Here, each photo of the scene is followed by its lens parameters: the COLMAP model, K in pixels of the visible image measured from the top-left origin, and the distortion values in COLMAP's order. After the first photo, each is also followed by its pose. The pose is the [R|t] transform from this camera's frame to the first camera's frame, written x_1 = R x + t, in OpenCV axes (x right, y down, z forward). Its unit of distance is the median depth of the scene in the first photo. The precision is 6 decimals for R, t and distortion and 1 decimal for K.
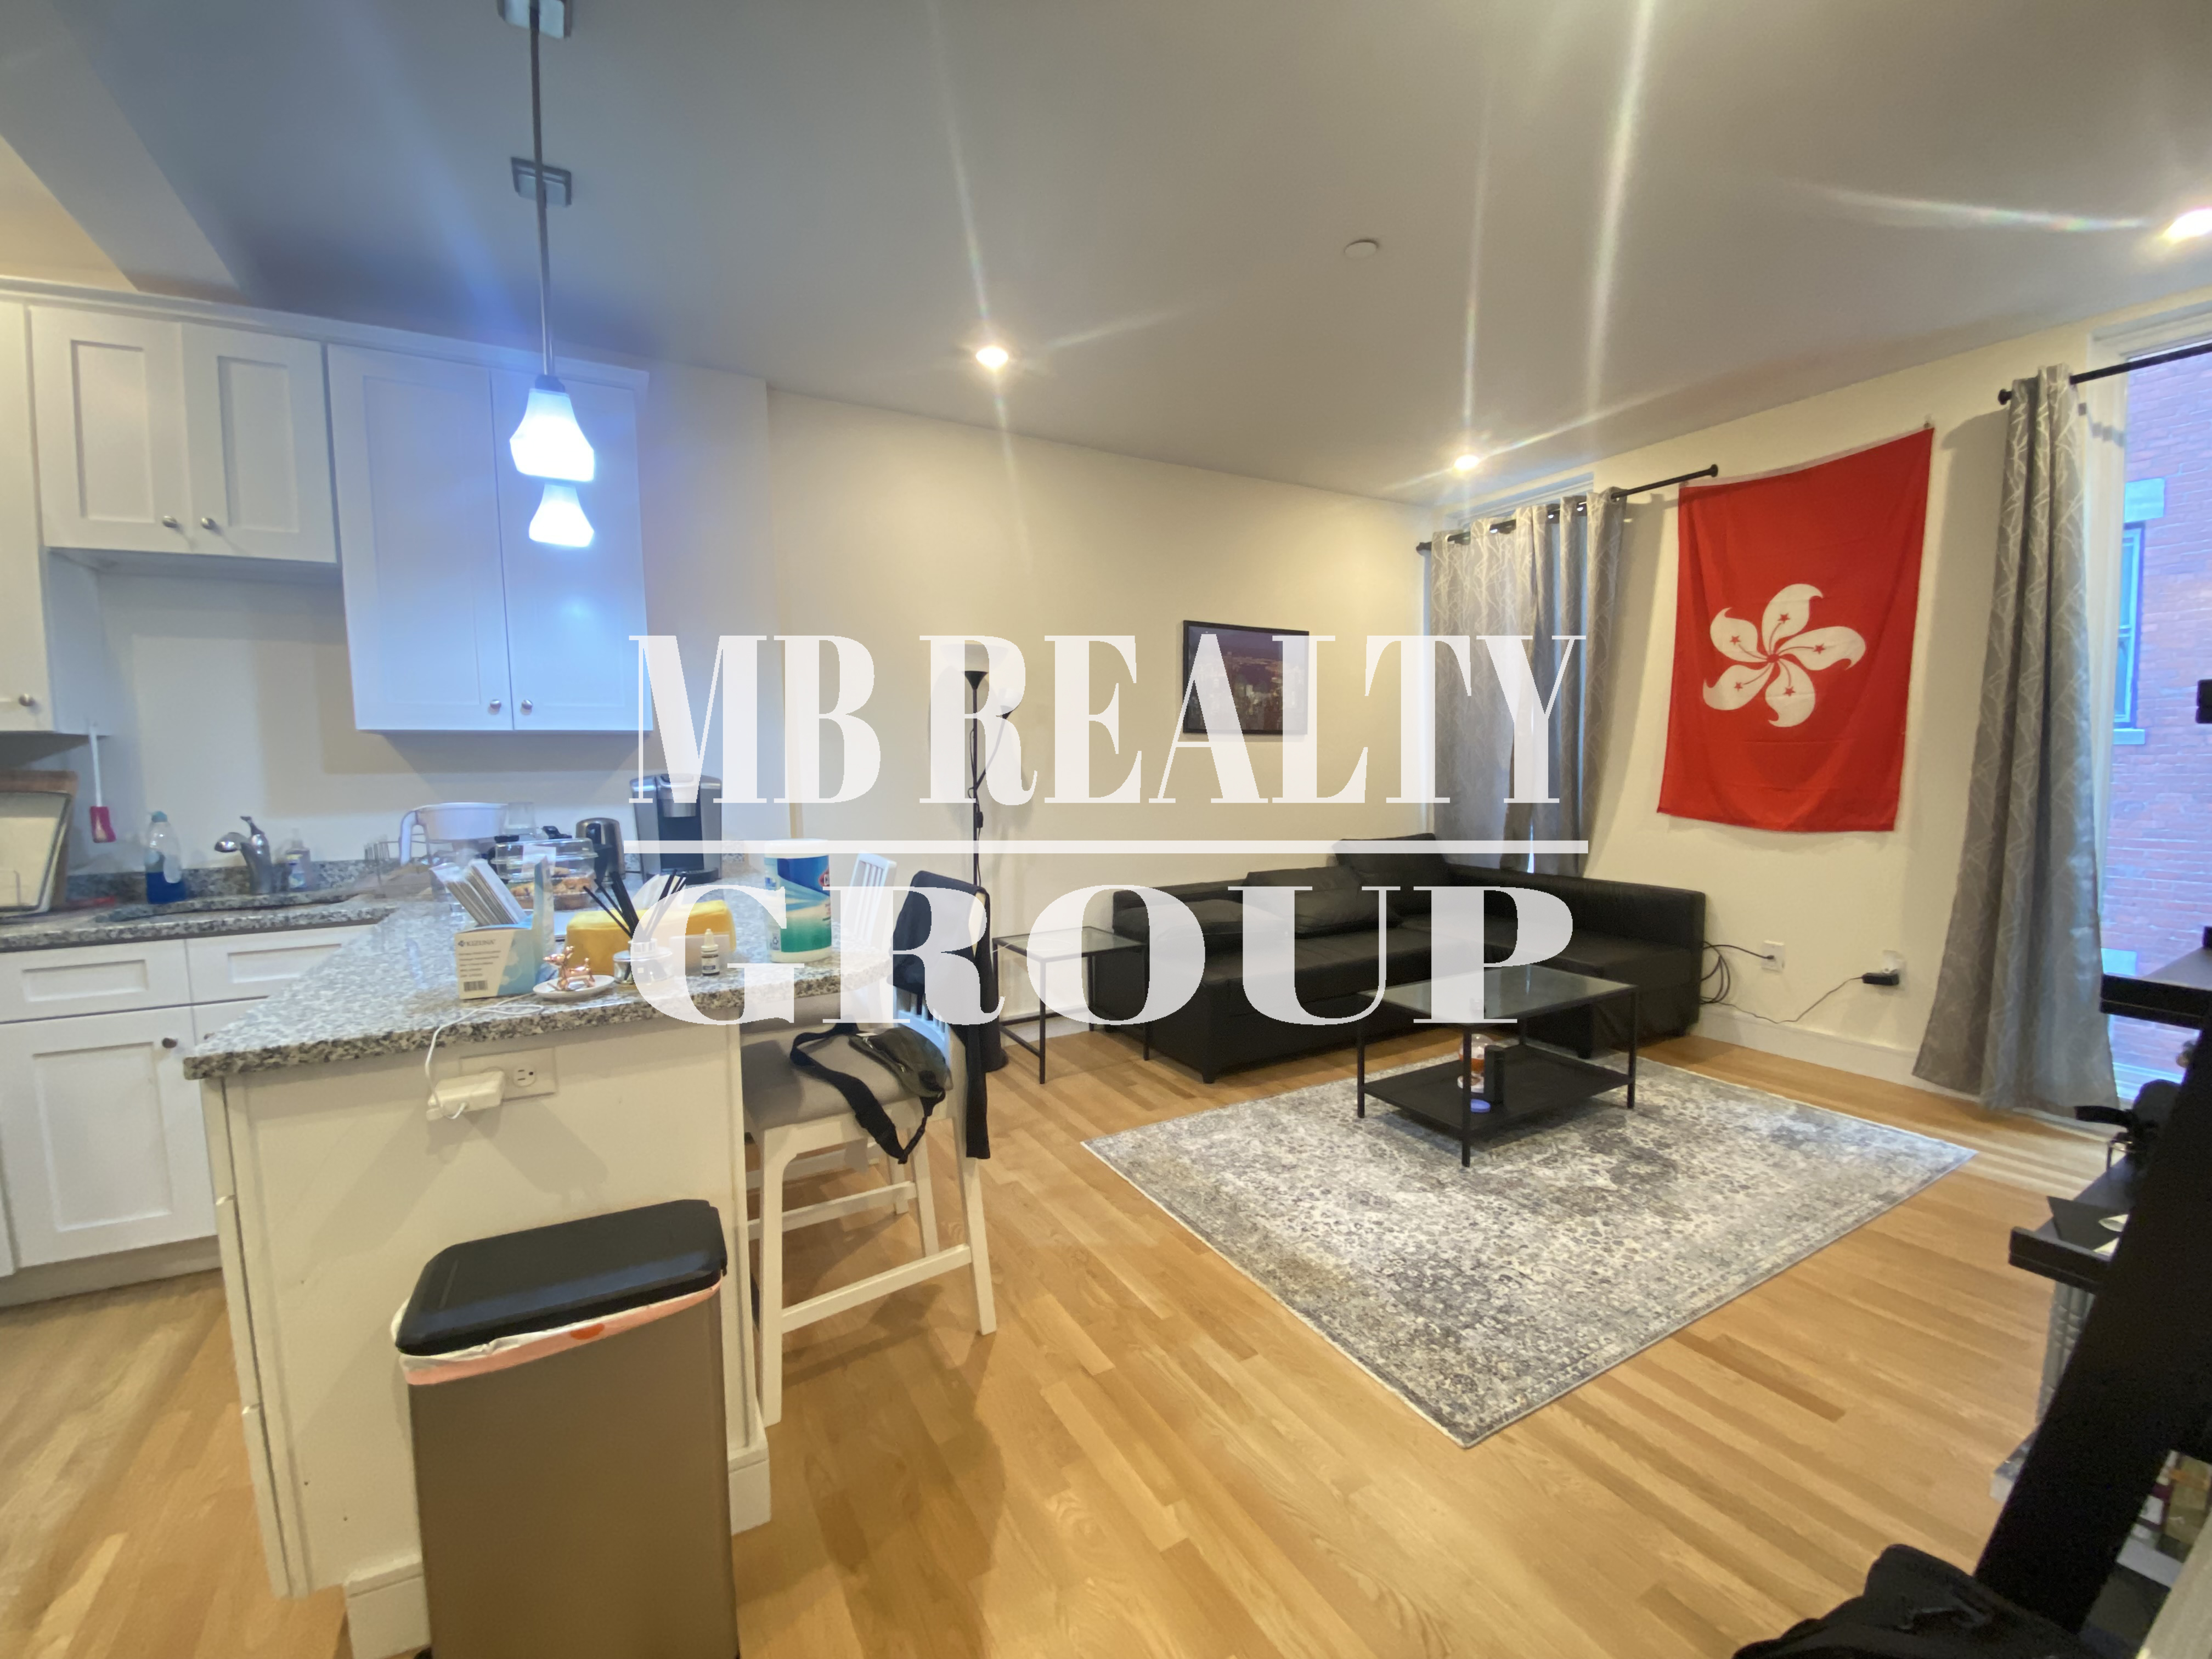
lens RADIAL K [[892.1, 0, 1124.0], [0, 892.1, 850.1], [0, 0, 1]] dist [0.001214, -0.000099]
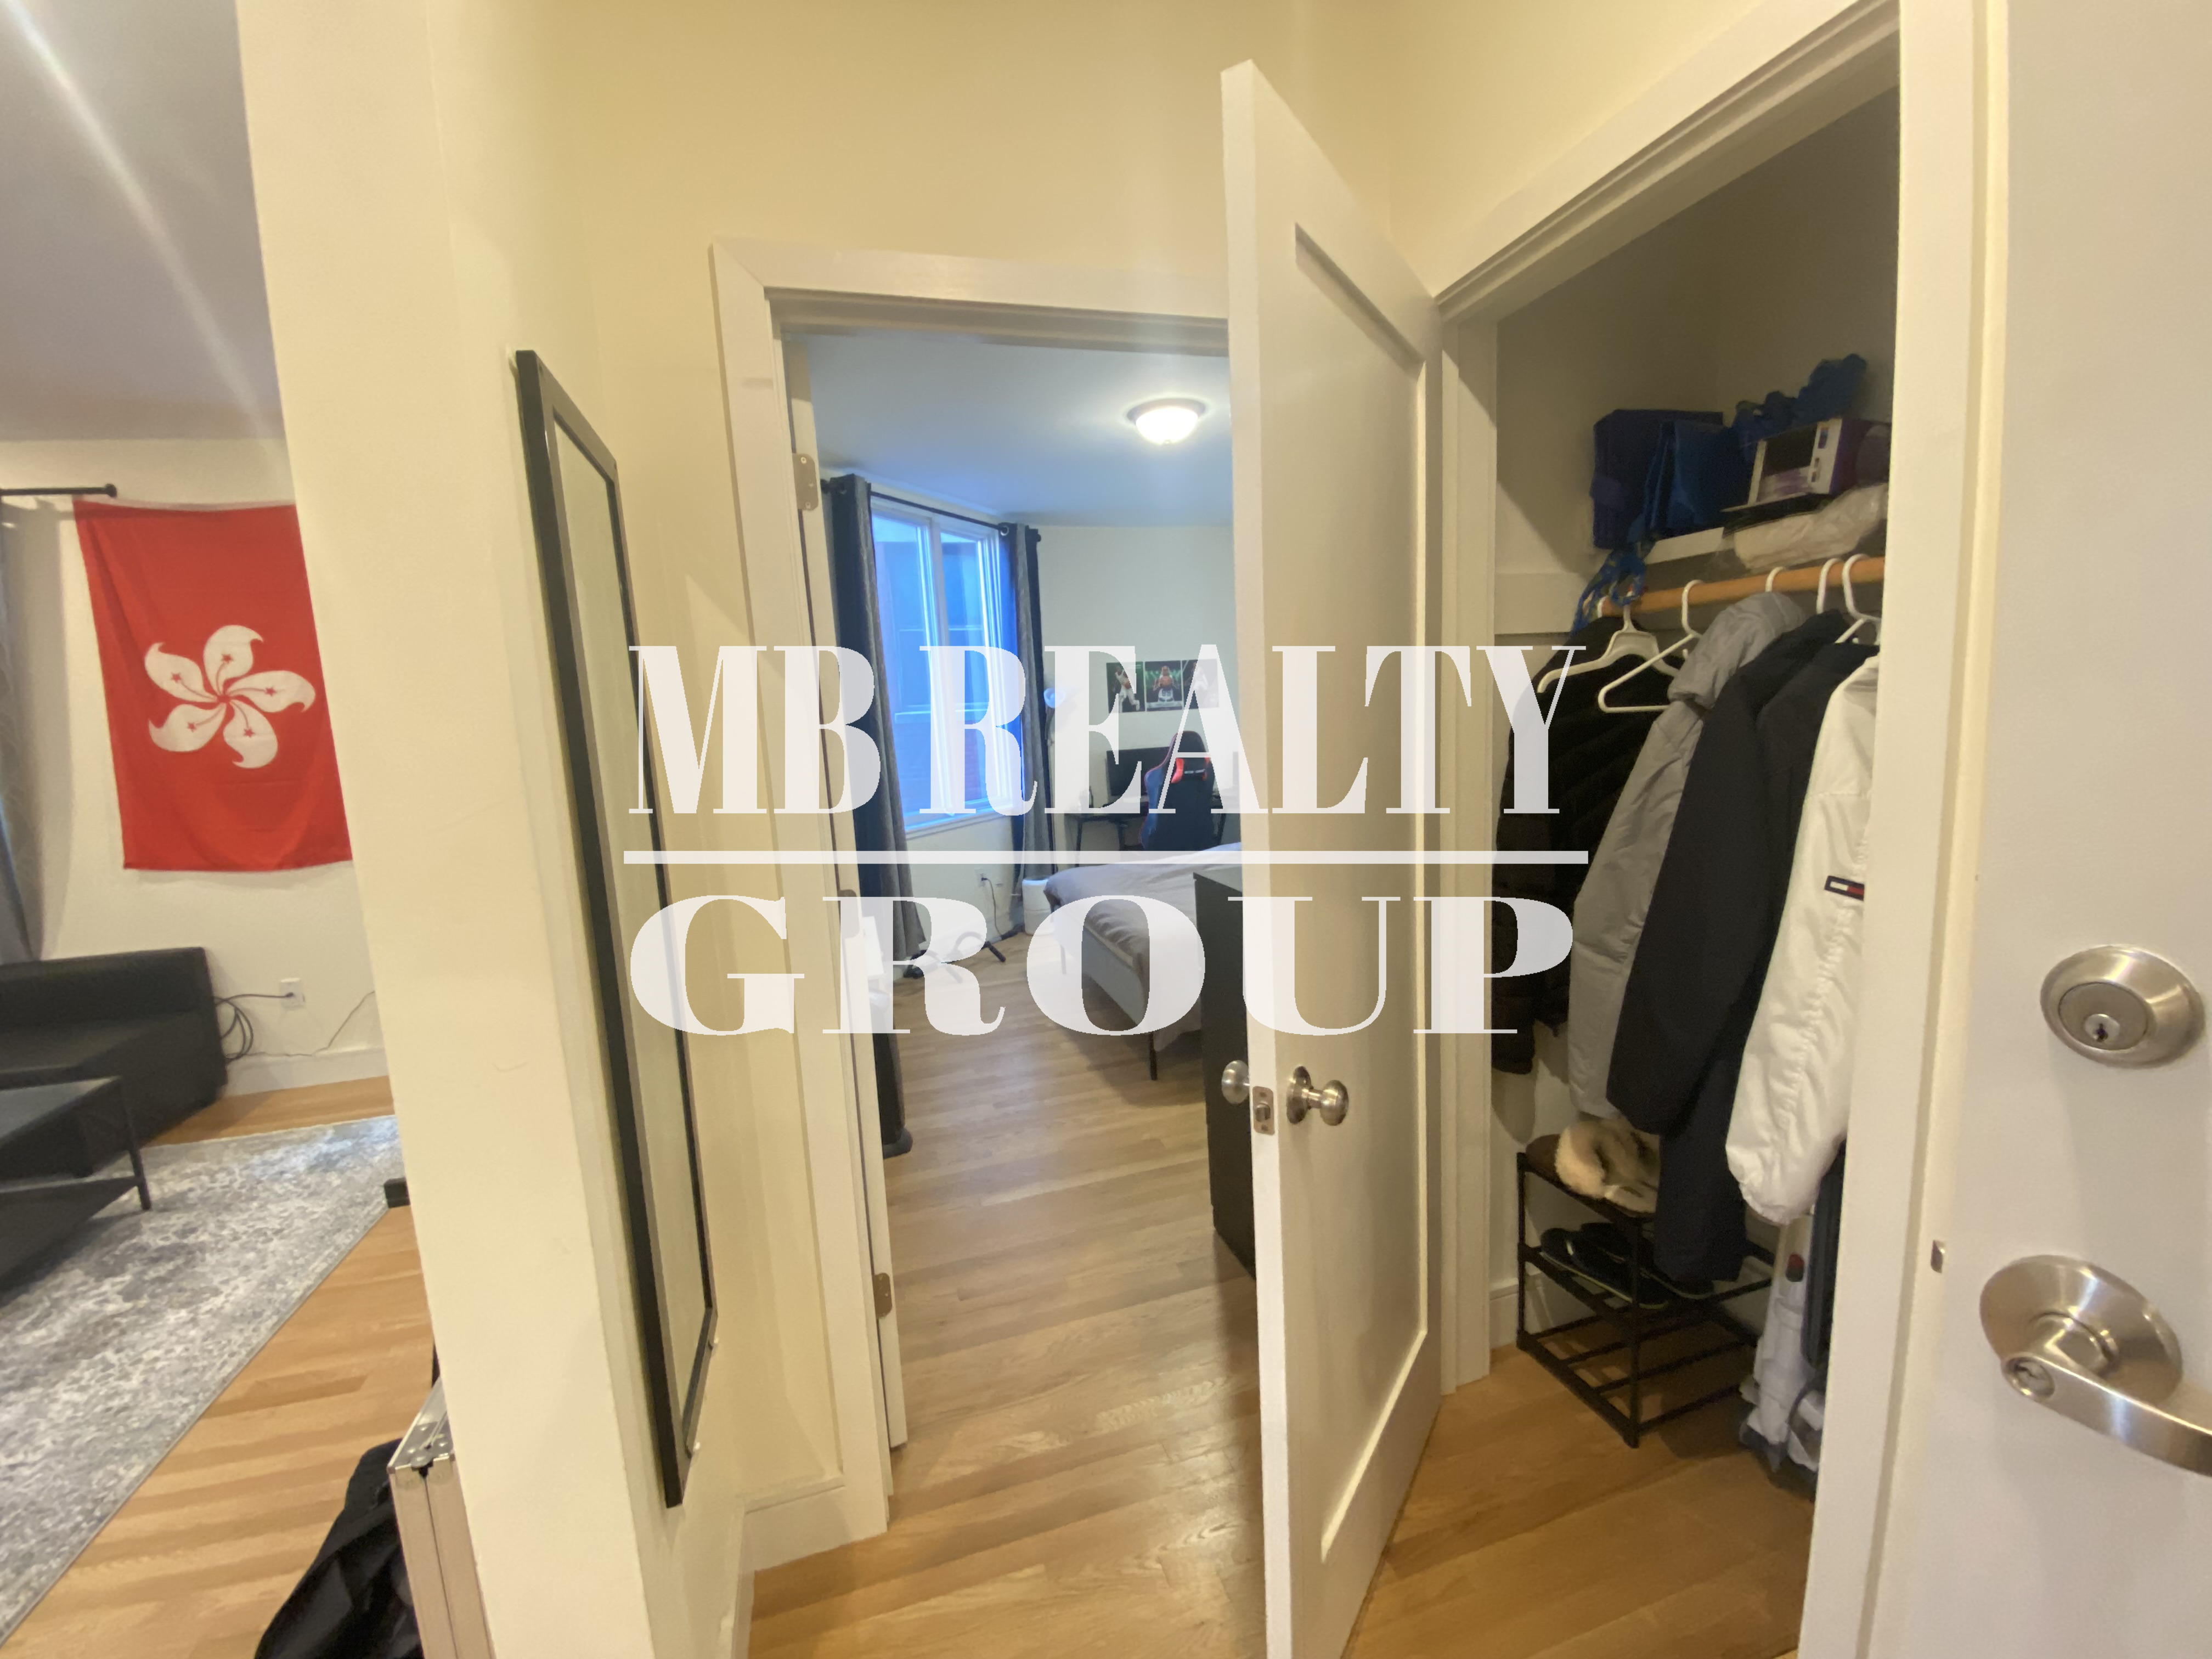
lens RADIAL K [[891.8, 0, 1110.1], [0, 891.8, 841.5], [0, 0, 1]] dist [-0.014899, -0.007383]
pose [[0.227501, -0.133581, 0.964572, 0.007607], [0.136877, 0.985099, 0.104140, -0.032656], [-0.964110, 0.108336, 0.242395, -0.186124]]
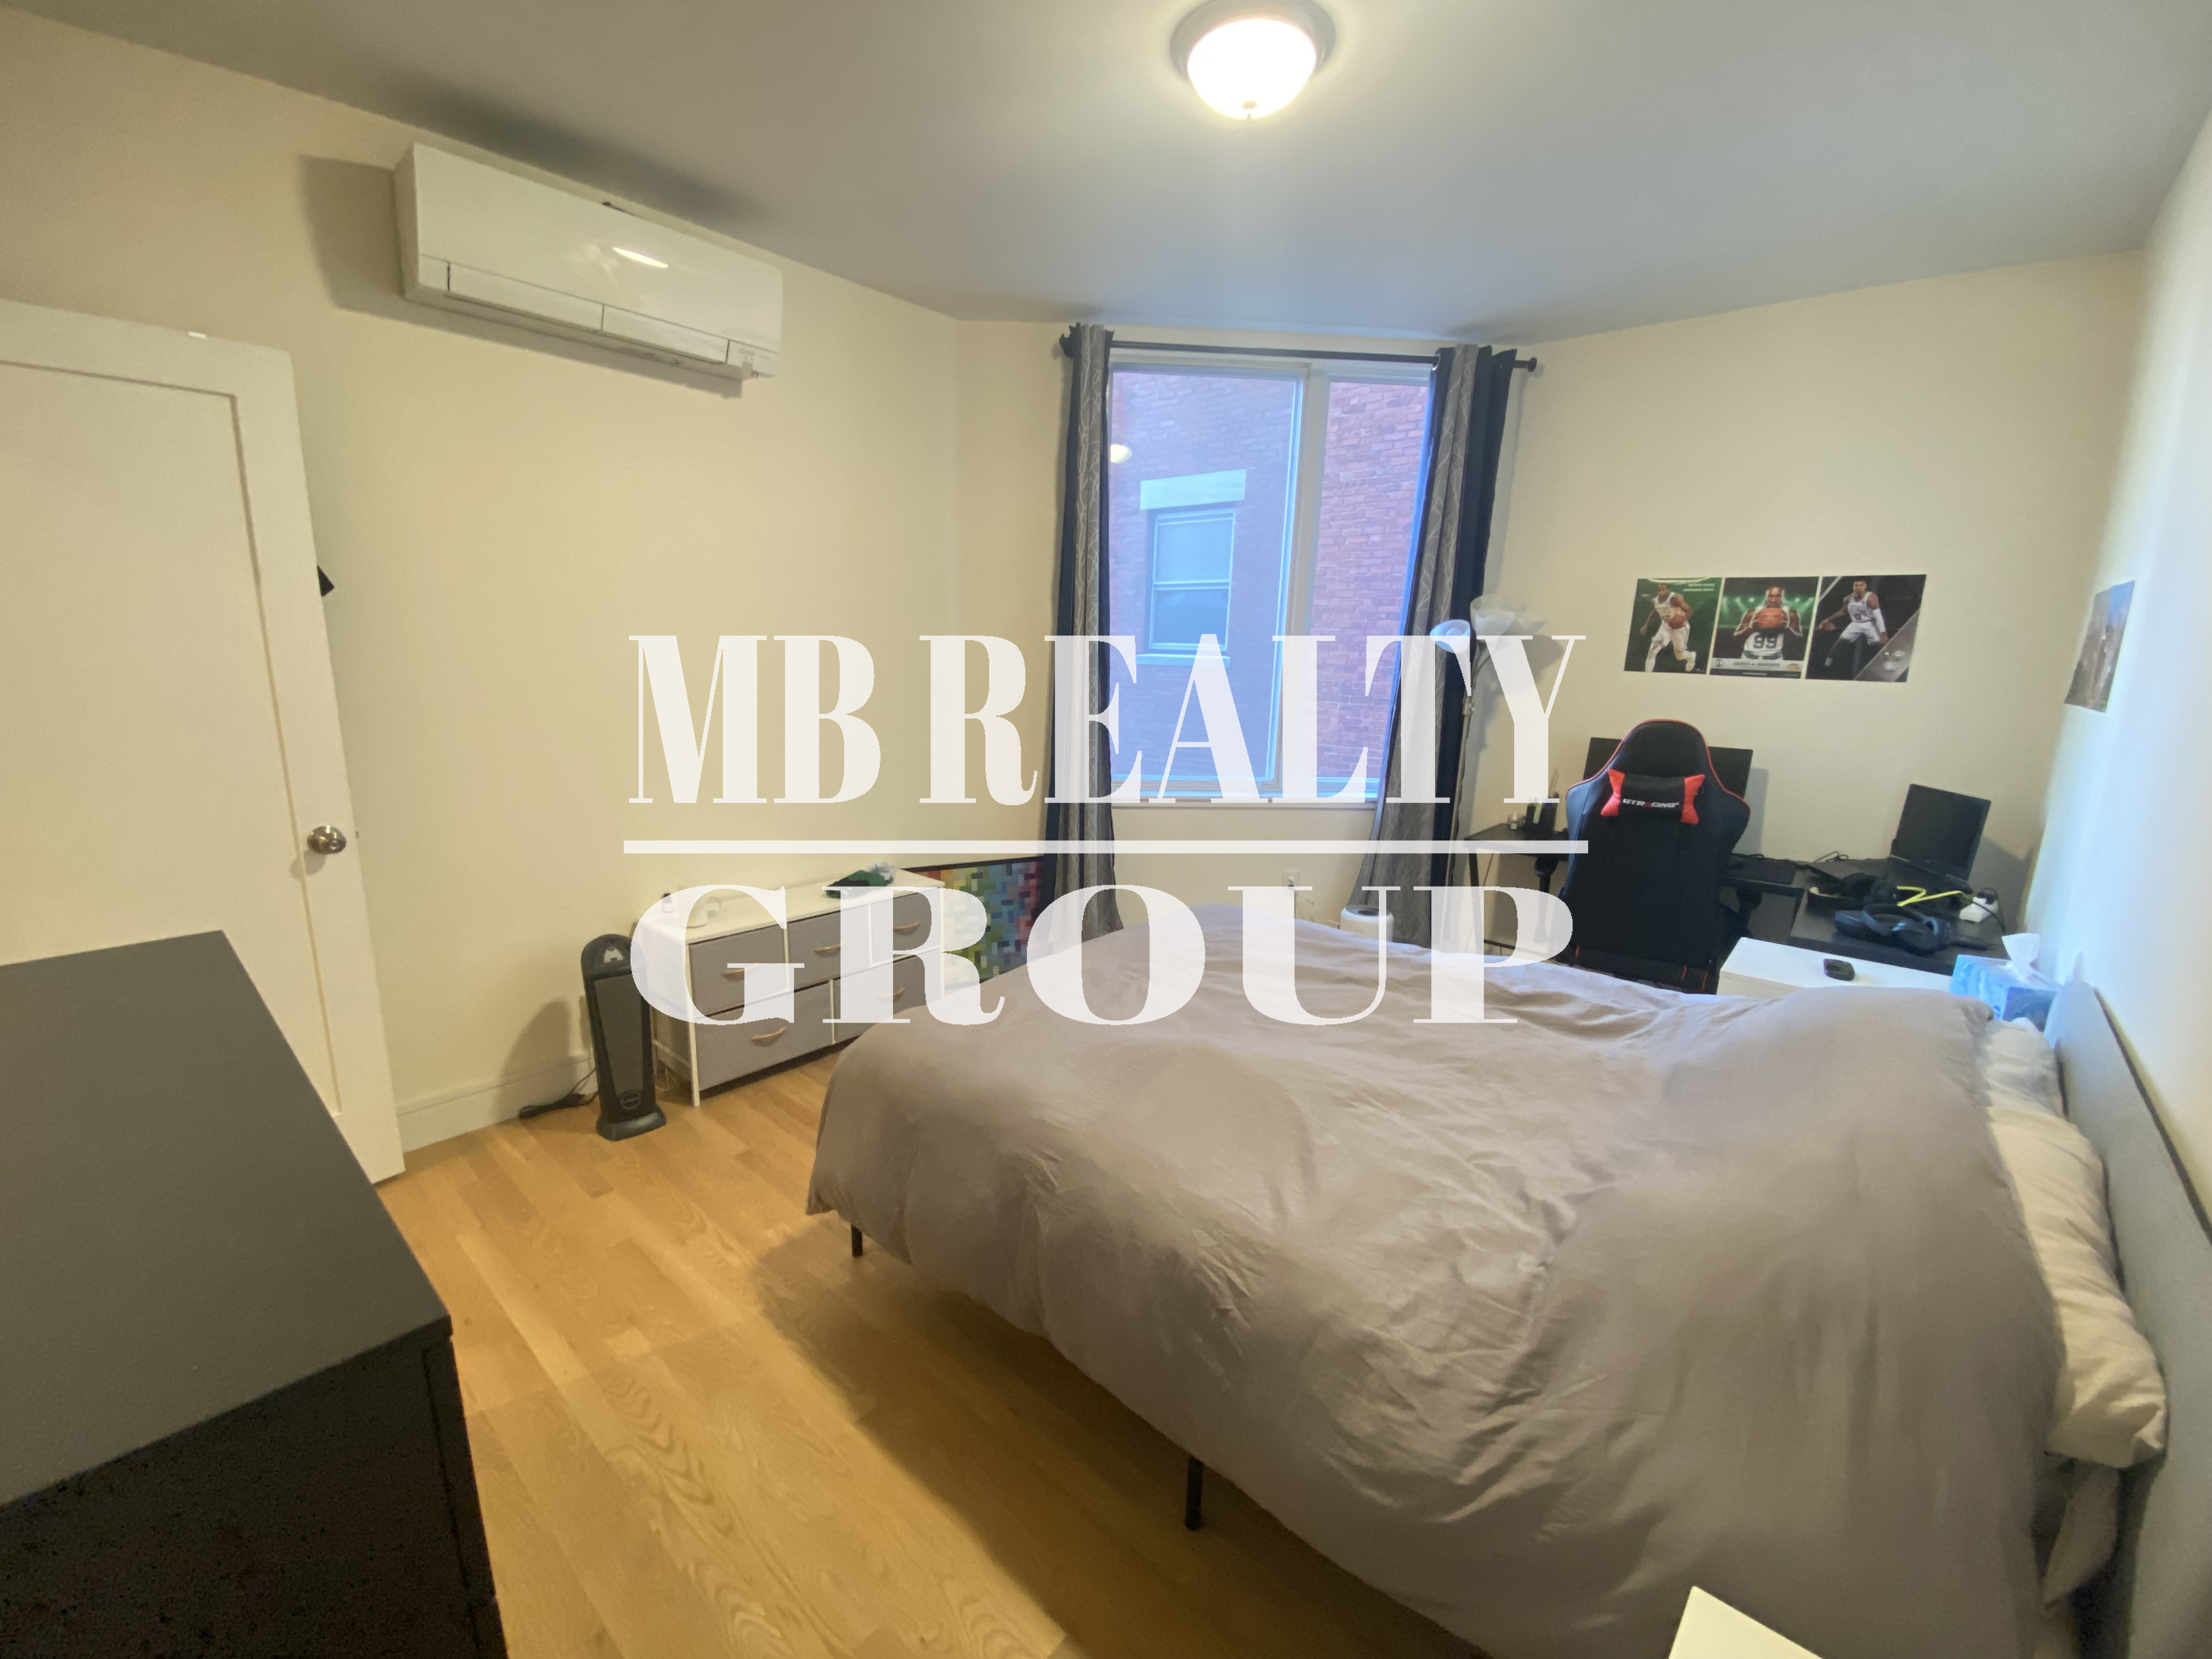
lens RADIAL K [[922.8, 0, 1106.0], [0, 922.8, 829.5], [0, 0, 1]] dist [-0.011979, -0.000169]
pose [[0.952803, -0.014307, 0.303253, 1.058788], [-0.017917, 0.994498, 0.103213, -0.017739], [-0.303061, -0.103775, 0.947304, -0.662414]]
